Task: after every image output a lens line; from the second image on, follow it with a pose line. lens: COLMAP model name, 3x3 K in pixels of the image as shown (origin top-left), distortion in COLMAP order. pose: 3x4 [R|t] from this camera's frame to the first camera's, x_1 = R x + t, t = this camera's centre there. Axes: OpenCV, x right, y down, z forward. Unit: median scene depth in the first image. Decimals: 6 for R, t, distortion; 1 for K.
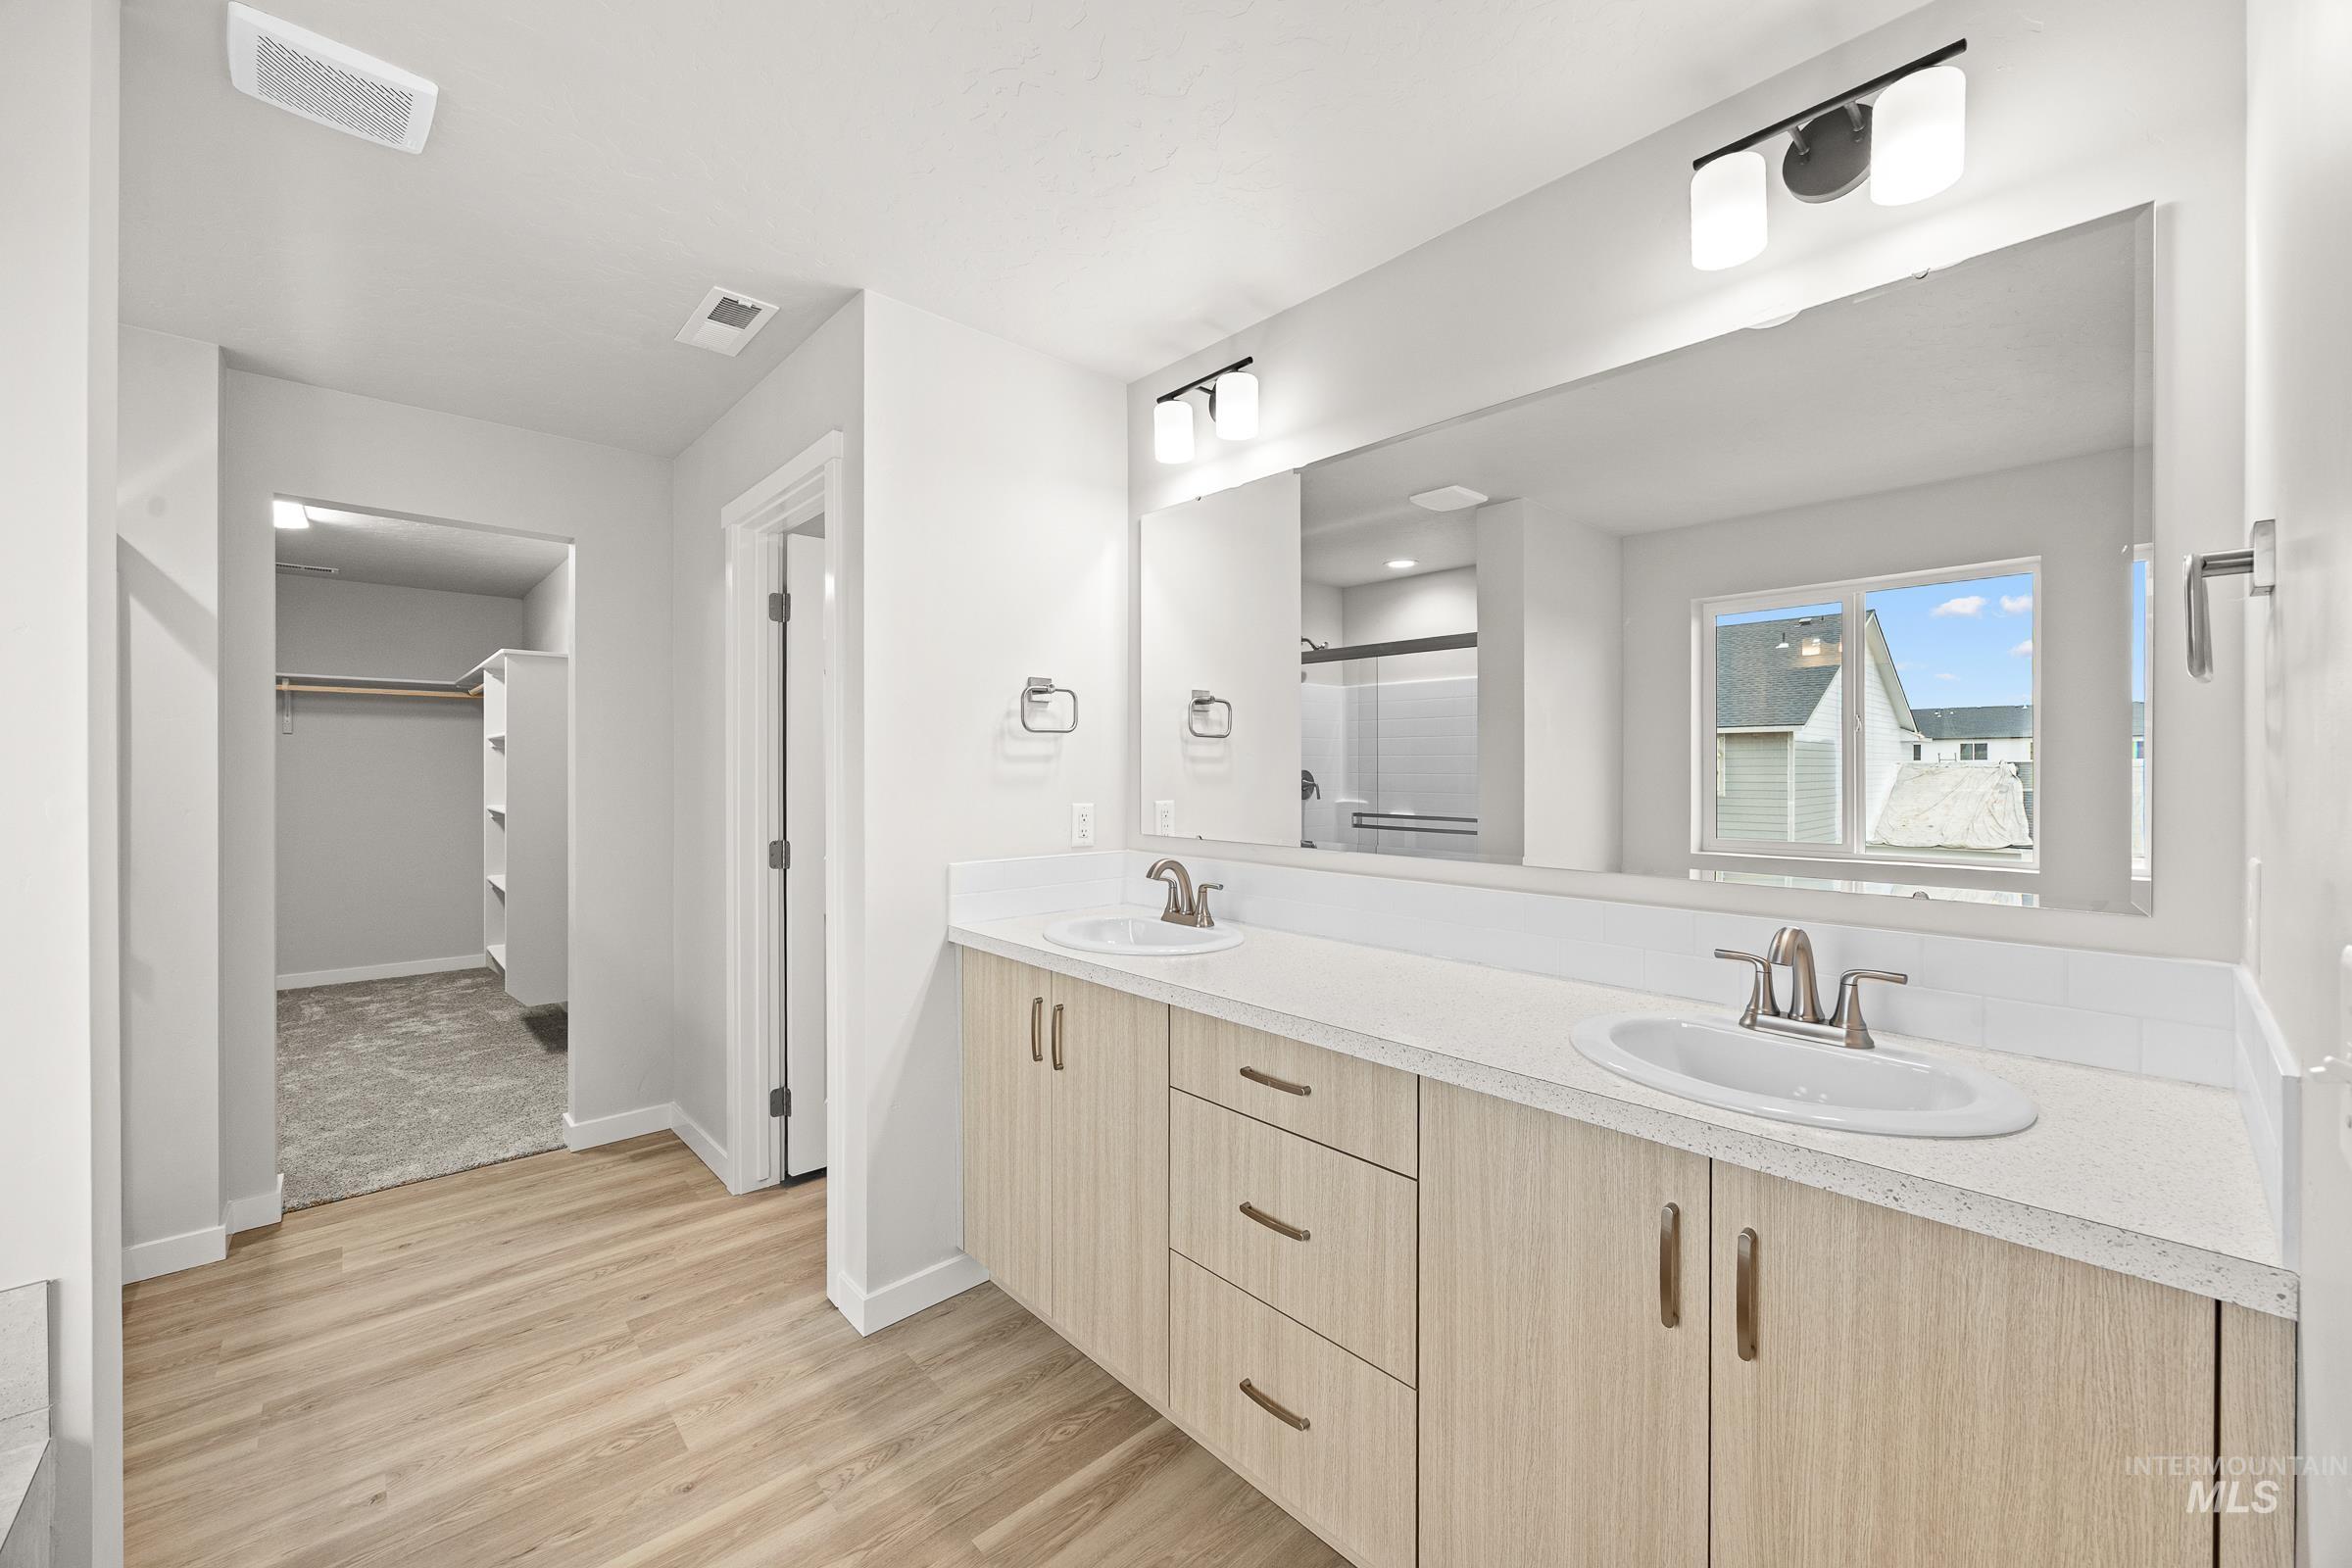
lens RADIAL K [[915.4, 0, 1194.1], [0, 915.4, 773.8], [0, 0, 1]] dist [-0.003678, 0.000234]
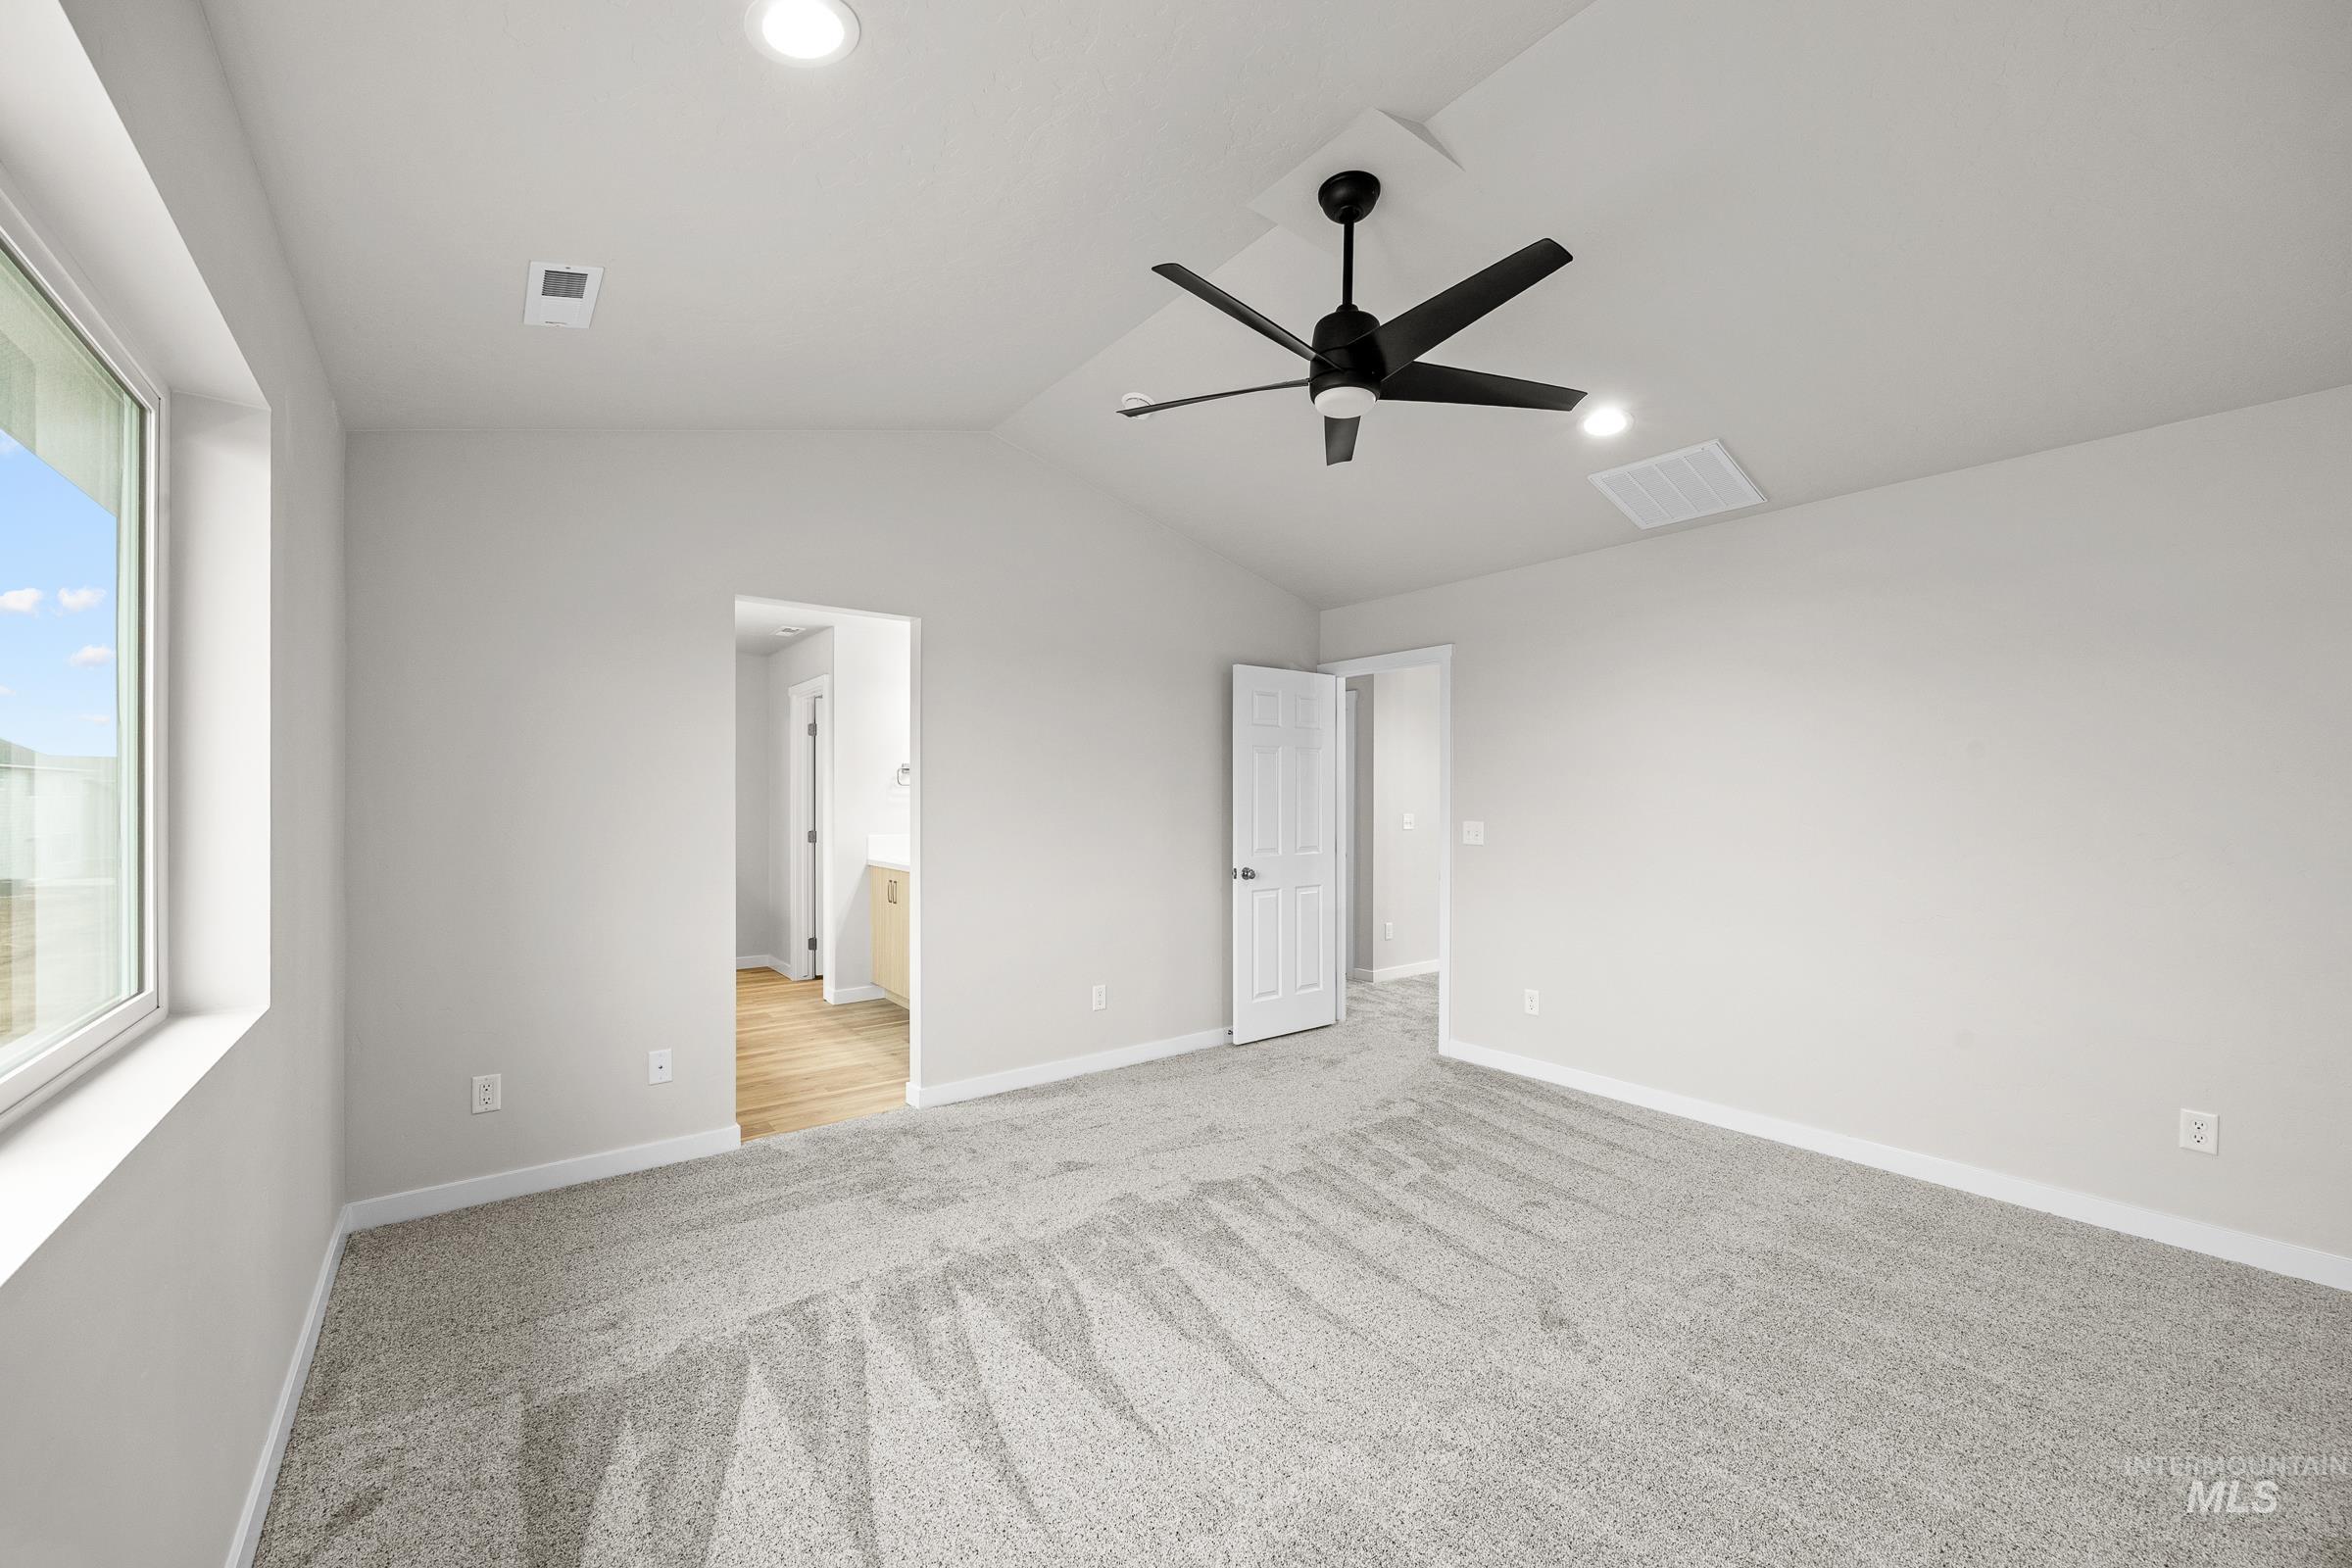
lens RADIAL K [[915.4, 0, 1188.3], [0, 915.4, 774.8], [0, 0, 1]] dist [-0.003678, 0.000234]
pose [[0.995916, -0.009511, -0.089781, 0.876515], [0.007770, 0.999775, -0.019730, -0.018437], [0.089948, 0.018952, 0.995766, -1.523890]]
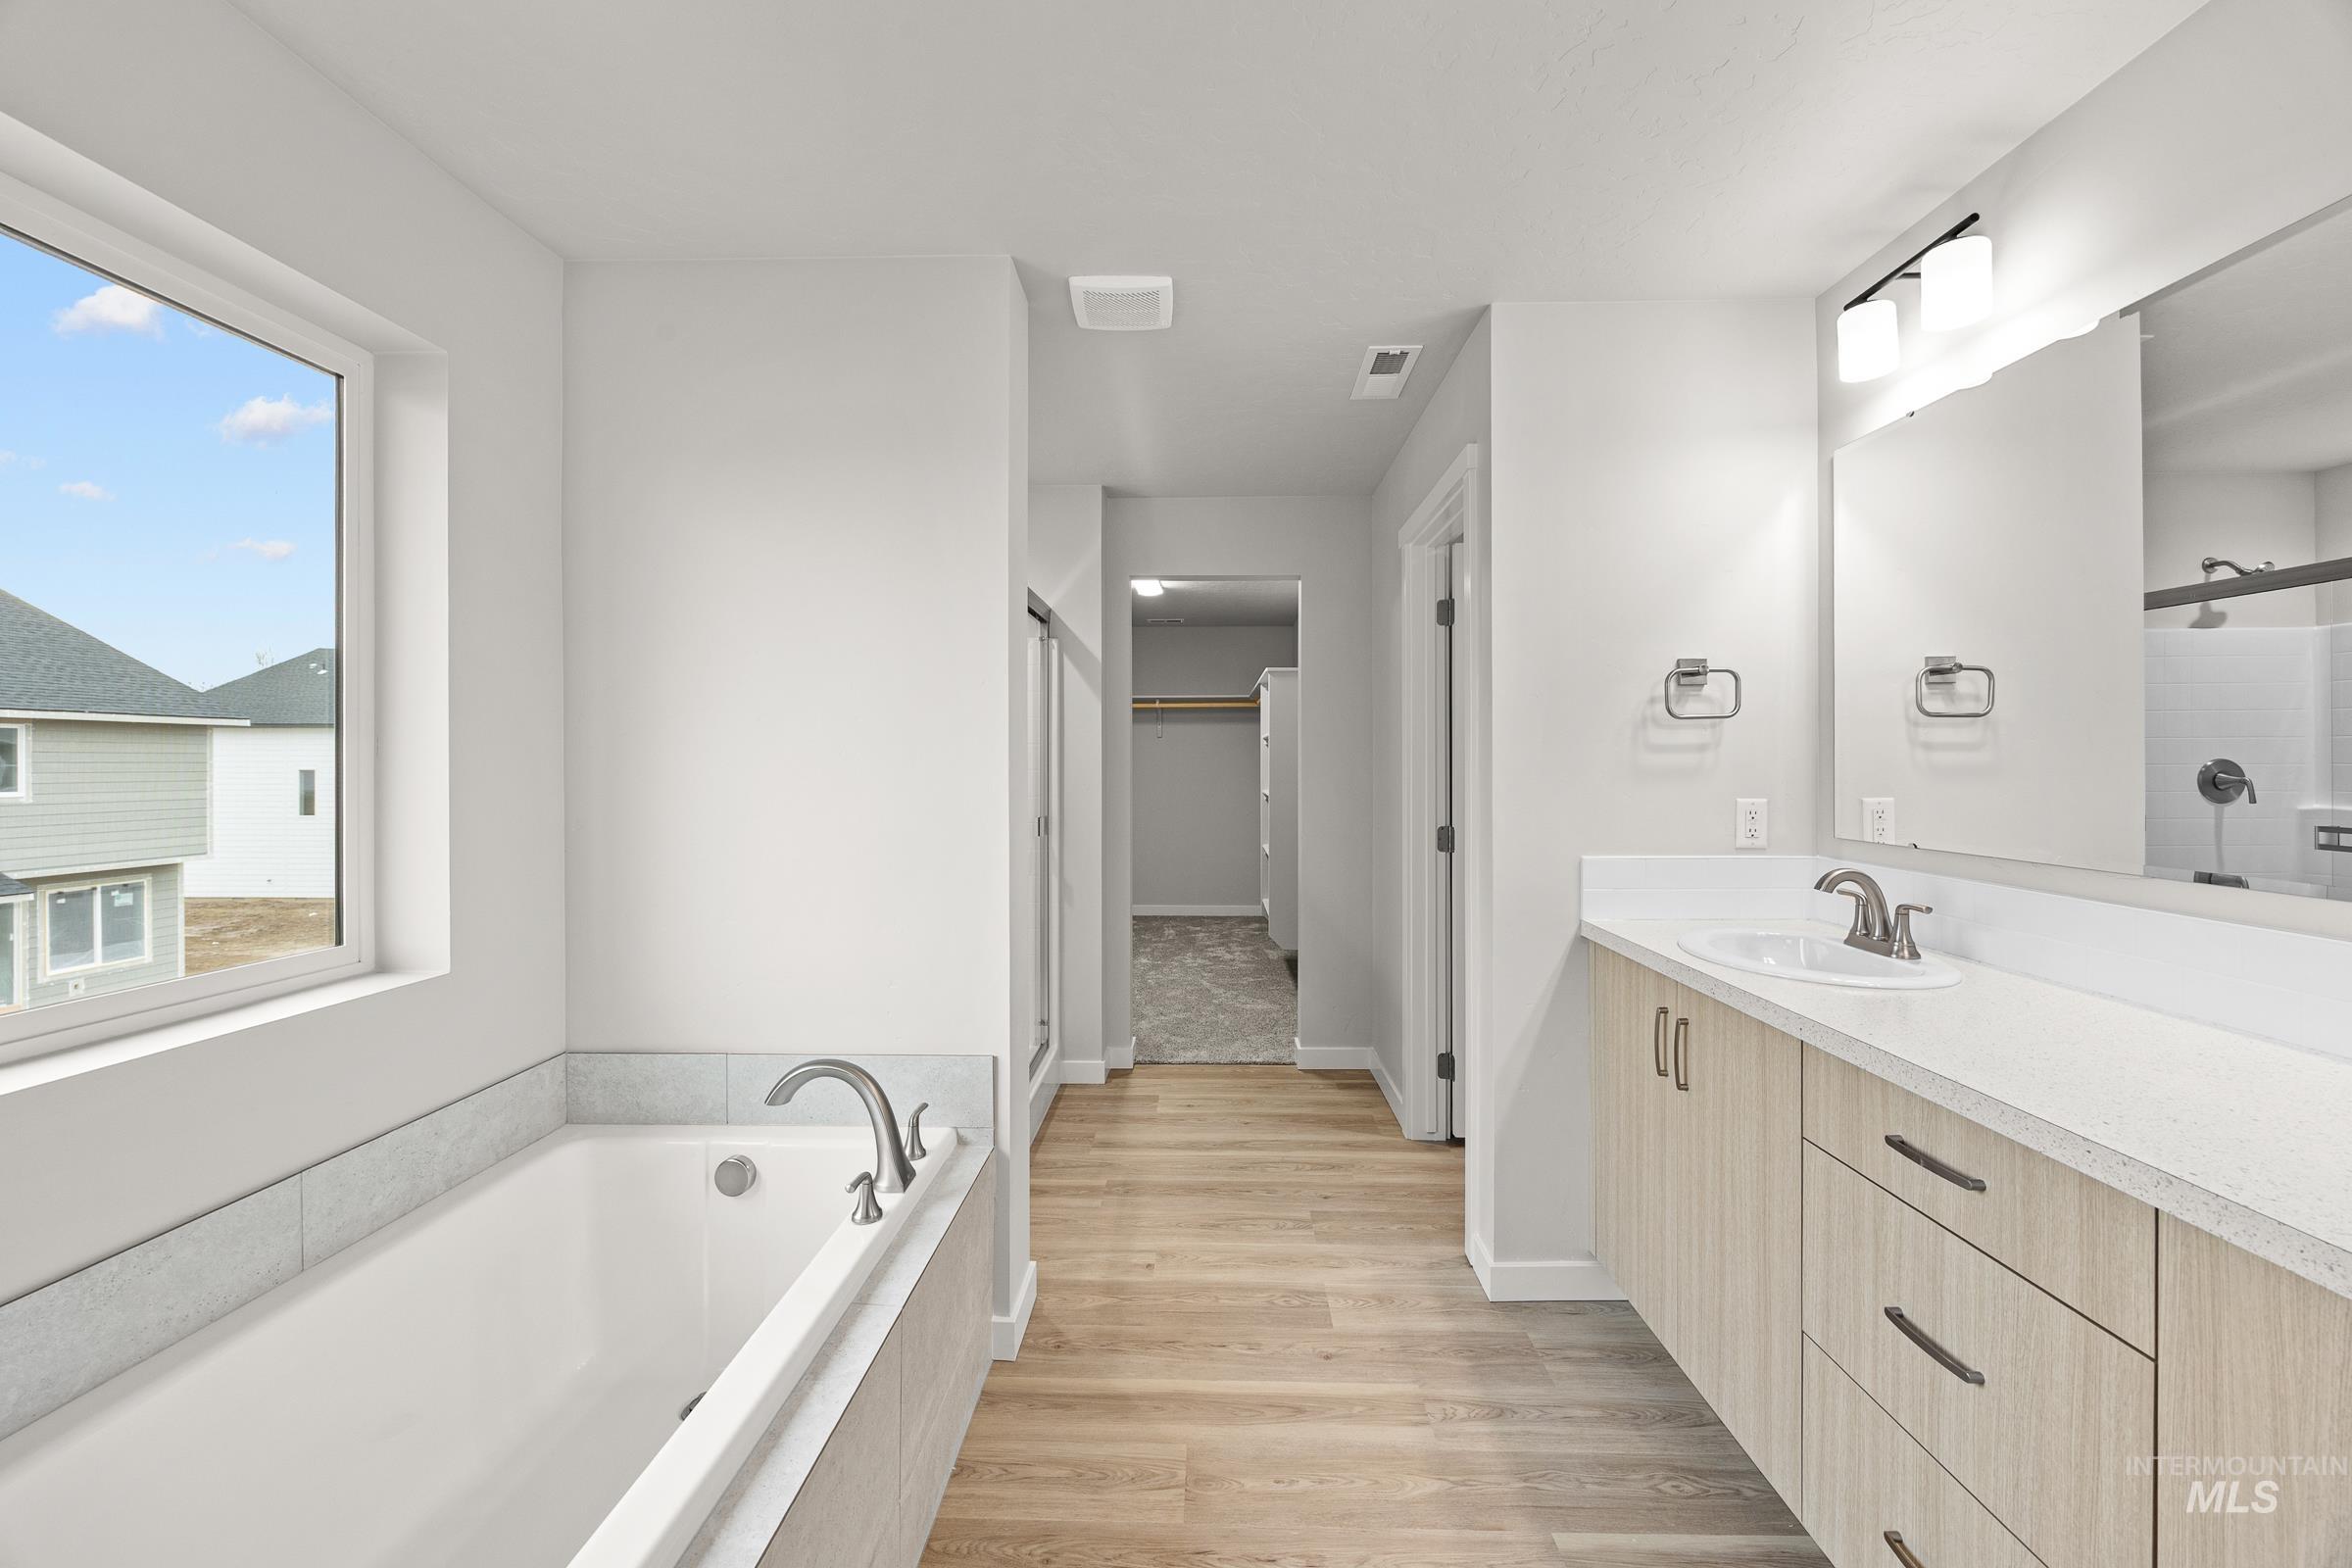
lens RADIAL K [[915.4, 0, 1185.9], [0, 915.4, 764.2], [0, 0, 1]] dist [-0.003678, 0.000234]
pose [[0.711633, -0.001318, -0.702550, 0.116561], [0.000136, 0.999998, -0.001738, 0.000996], [0.702551, 0.001142, 0.711632, 0.006012]]
